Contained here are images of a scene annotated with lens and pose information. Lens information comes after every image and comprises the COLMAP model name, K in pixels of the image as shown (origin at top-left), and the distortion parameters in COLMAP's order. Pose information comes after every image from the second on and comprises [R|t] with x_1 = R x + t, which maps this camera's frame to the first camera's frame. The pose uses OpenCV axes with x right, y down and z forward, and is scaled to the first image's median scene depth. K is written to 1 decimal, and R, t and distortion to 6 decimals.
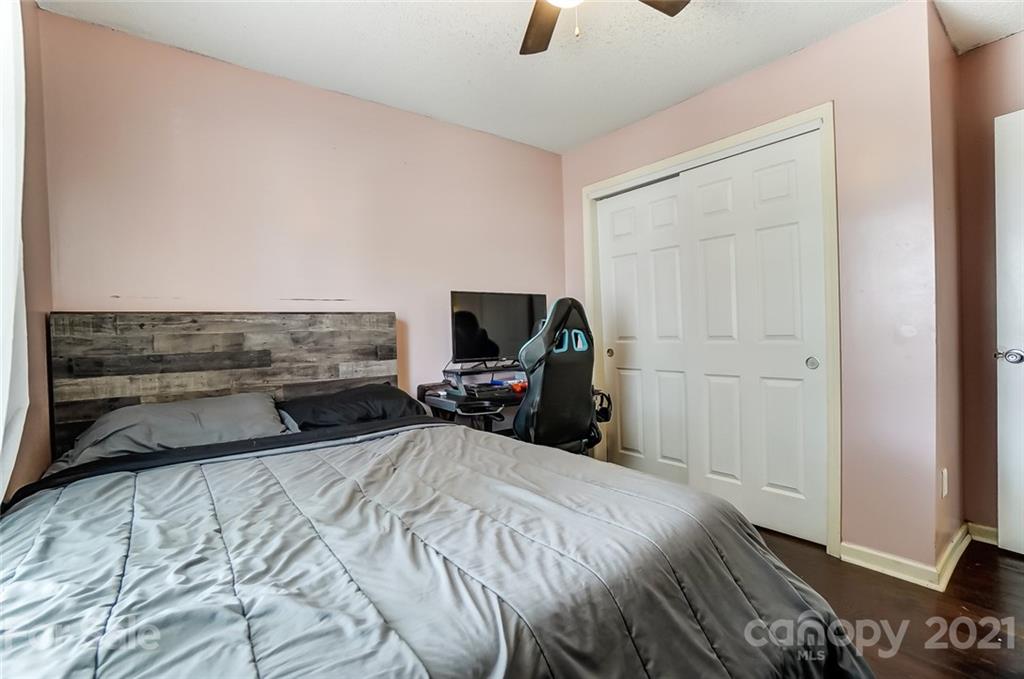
lens RADIAL K [[456.7, 0, 507.2], [0, 456.7, 335.1], [0, 0, 1]] dist [-0.067288, 0.023869]
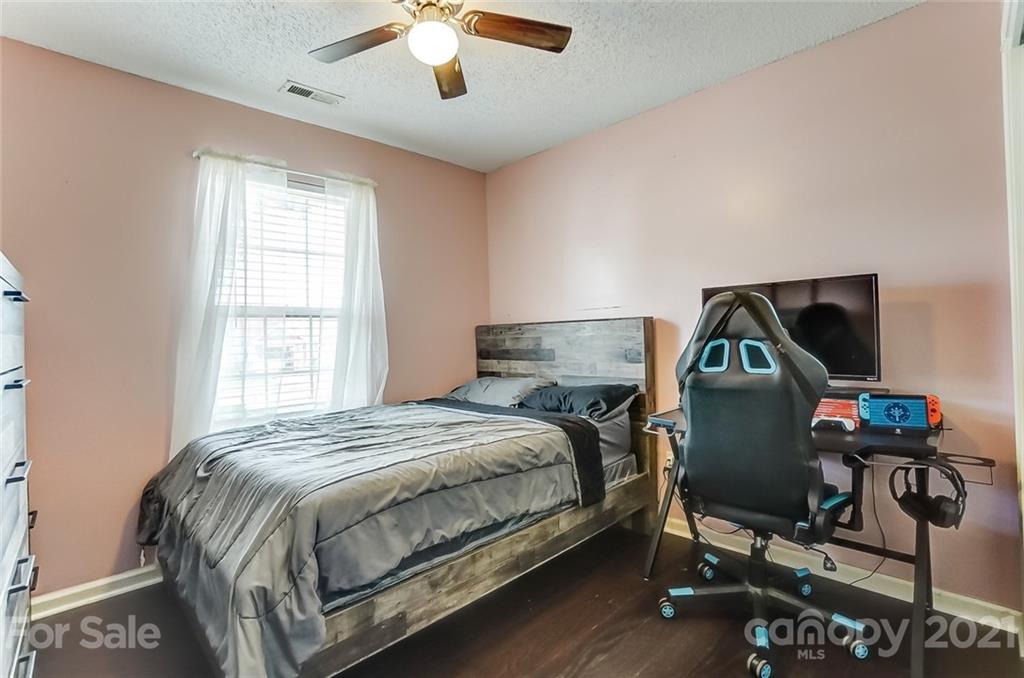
lens RADIAL K [[456.7, 0, 507.2], [0, 456.7, 334.6], [0, 0, 1]] dist [-0.067288, 0.023869]
pose [[0.129900, 0.021181, -0.991301, 0.821543], [0.019170, 0.999531, 0.023868, -0.046332], [0.991342, -0.022103, 0.129433, 0.655316]]
